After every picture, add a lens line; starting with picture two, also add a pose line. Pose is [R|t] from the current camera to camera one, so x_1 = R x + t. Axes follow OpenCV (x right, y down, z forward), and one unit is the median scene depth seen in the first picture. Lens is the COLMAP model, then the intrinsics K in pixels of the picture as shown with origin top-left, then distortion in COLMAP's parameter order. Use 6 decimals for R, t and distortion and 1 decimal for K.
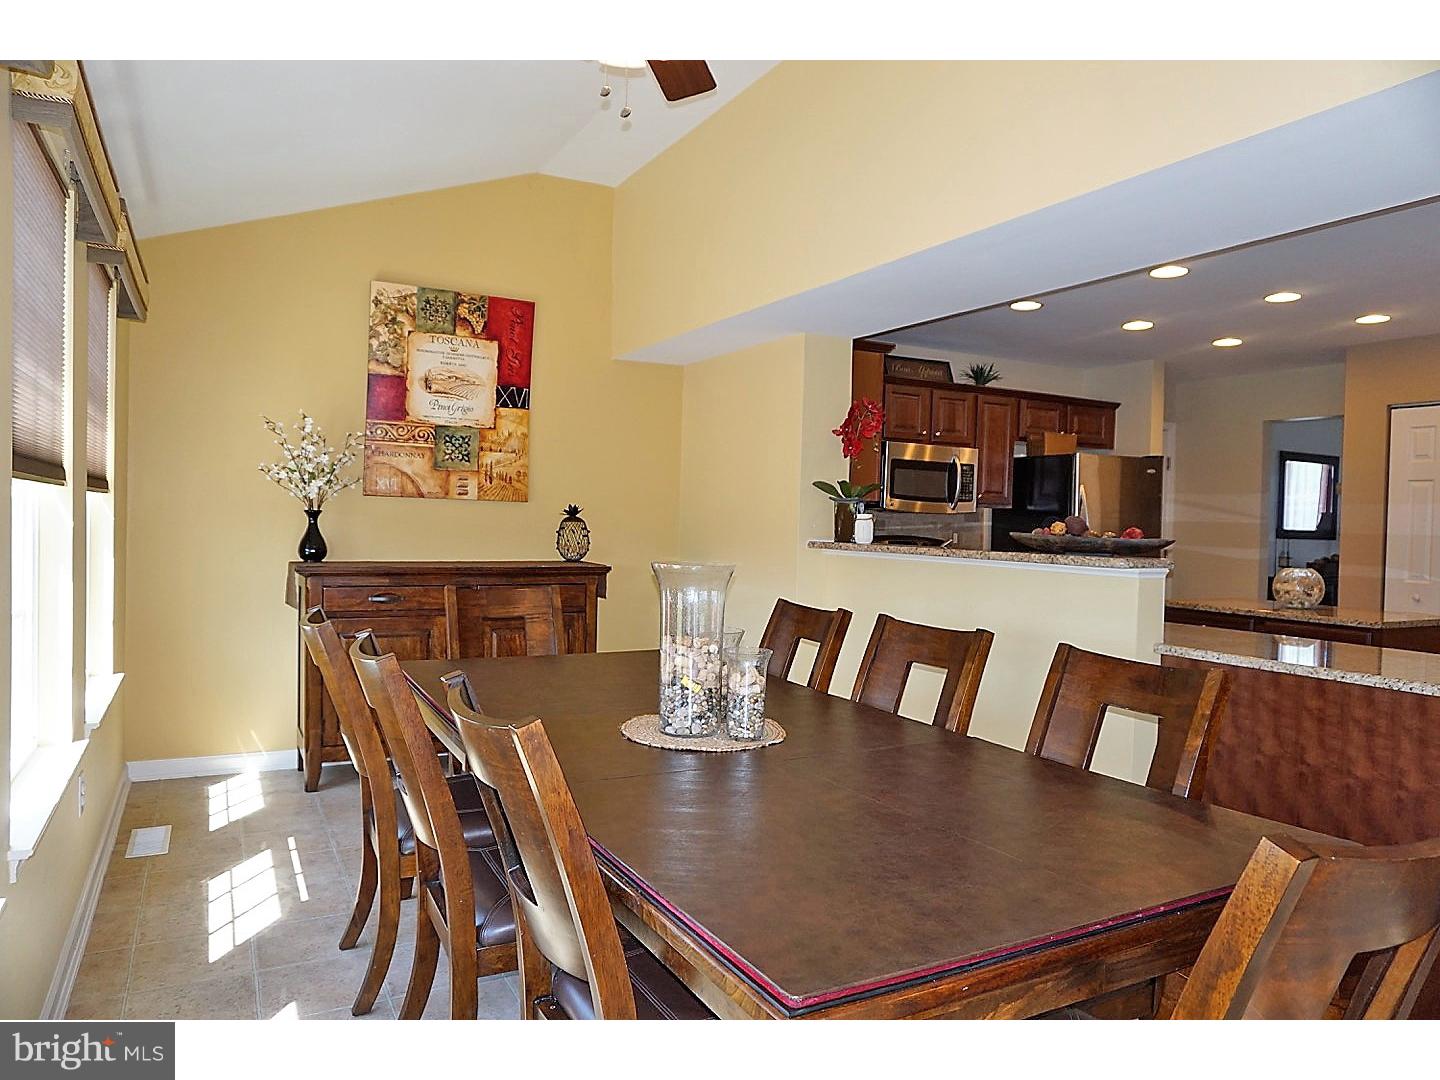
lens RADIAL K [[960.5, 0, 716.8], [0, 960.5, 535.3], [0, 0, 1]] dist [-0.050849, 0.031454]
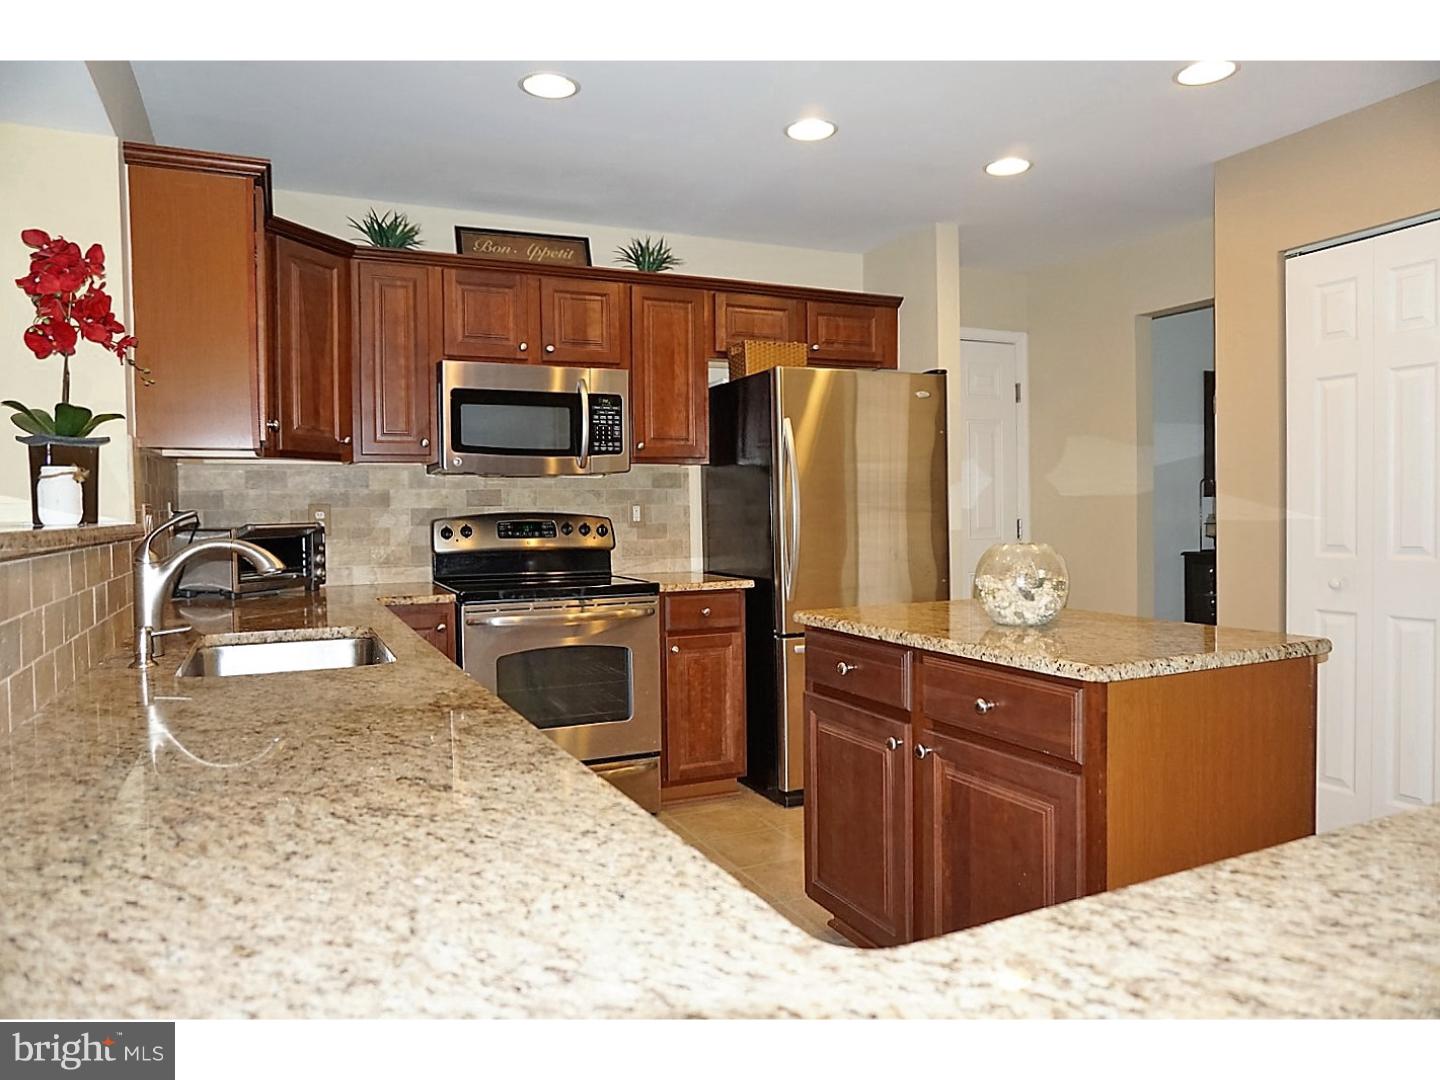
lens RADIAL K [[978.7, 0, 720.0], [0, 978.7, 540.0], [0, 0, 1]] dist [-0.045957, 0.028206]
pose [[0.997864, -0.036139, -0.054416, 0.451984], [0.036837, 0.999251, 0.011882, 0.019766], [0.053945, -0.013861, 0.998448, 0.448034]]
